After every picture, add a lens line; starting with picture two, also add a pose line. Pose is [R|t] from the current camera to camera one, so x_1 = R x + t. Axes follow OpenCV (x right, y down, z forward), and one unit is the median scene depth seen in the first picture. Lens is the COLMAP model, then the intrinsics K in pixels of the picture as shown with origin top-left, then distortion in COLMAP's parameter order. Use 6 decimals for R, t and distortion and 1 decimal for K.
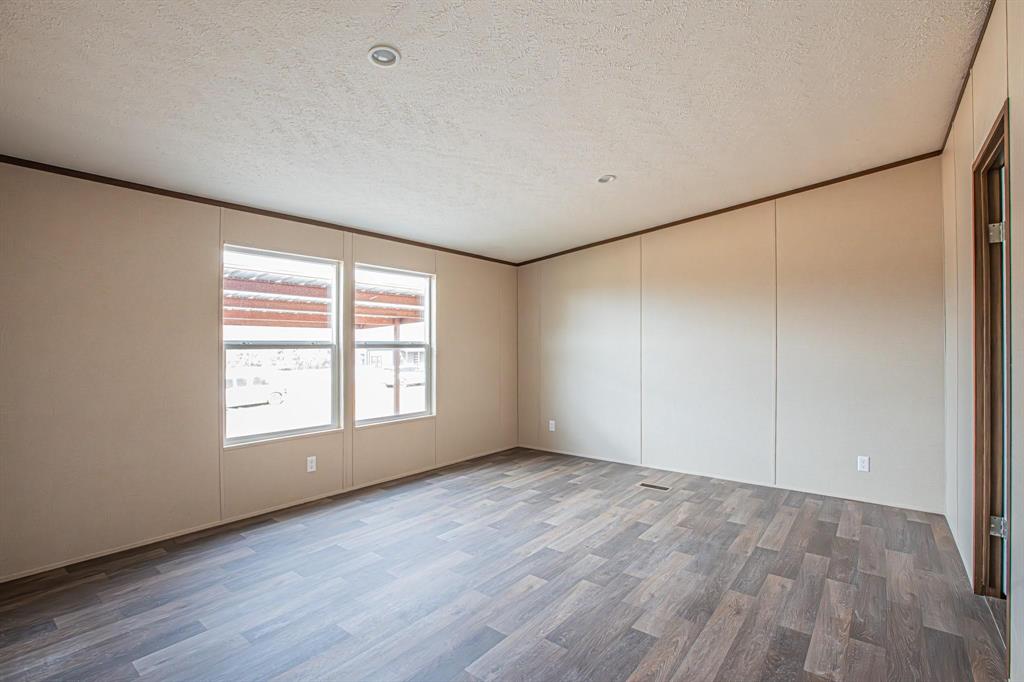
lens RADIAL K [[445.4, 0, 512.3], [0, 445.4, 366.8], [0, 0, 1]] dist [0.000540, 0.000328]
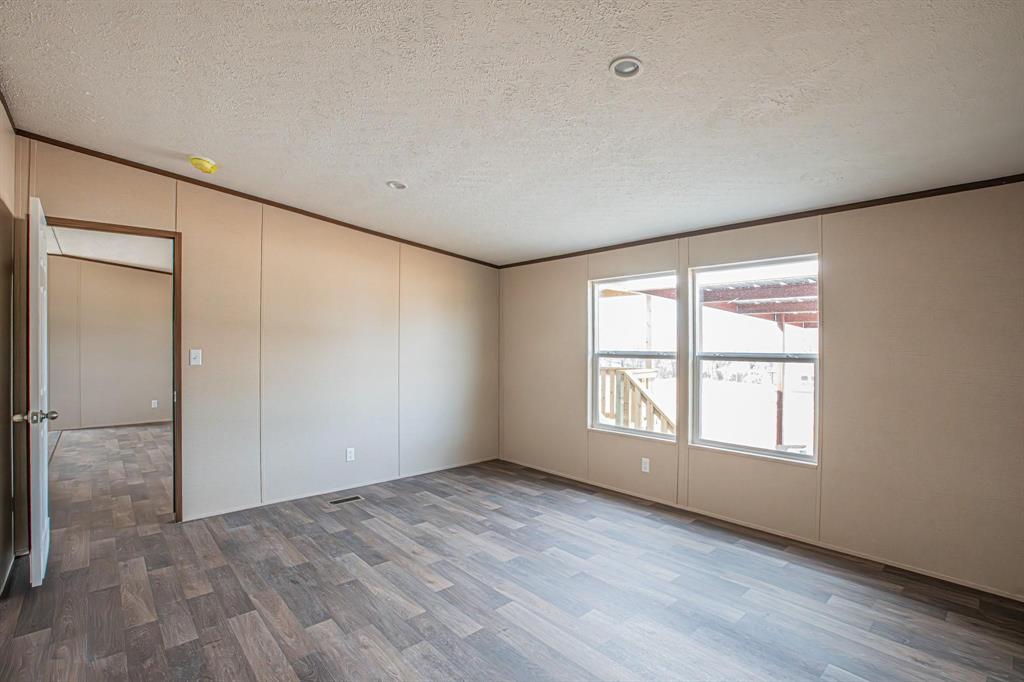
lens RADIAL K [[467.9, 0, 516.3], [0, 467.9, 346.5], [0, 0, 1]] dist [-0.029188, 0.015884]
pose [[-0.137333, -0.008582, -0.990488, 0.976695], [-0.043906, 0.999032, -0.002568, -0.066650], [0.989551, 0.043136, -0.137577, 1.159535]]
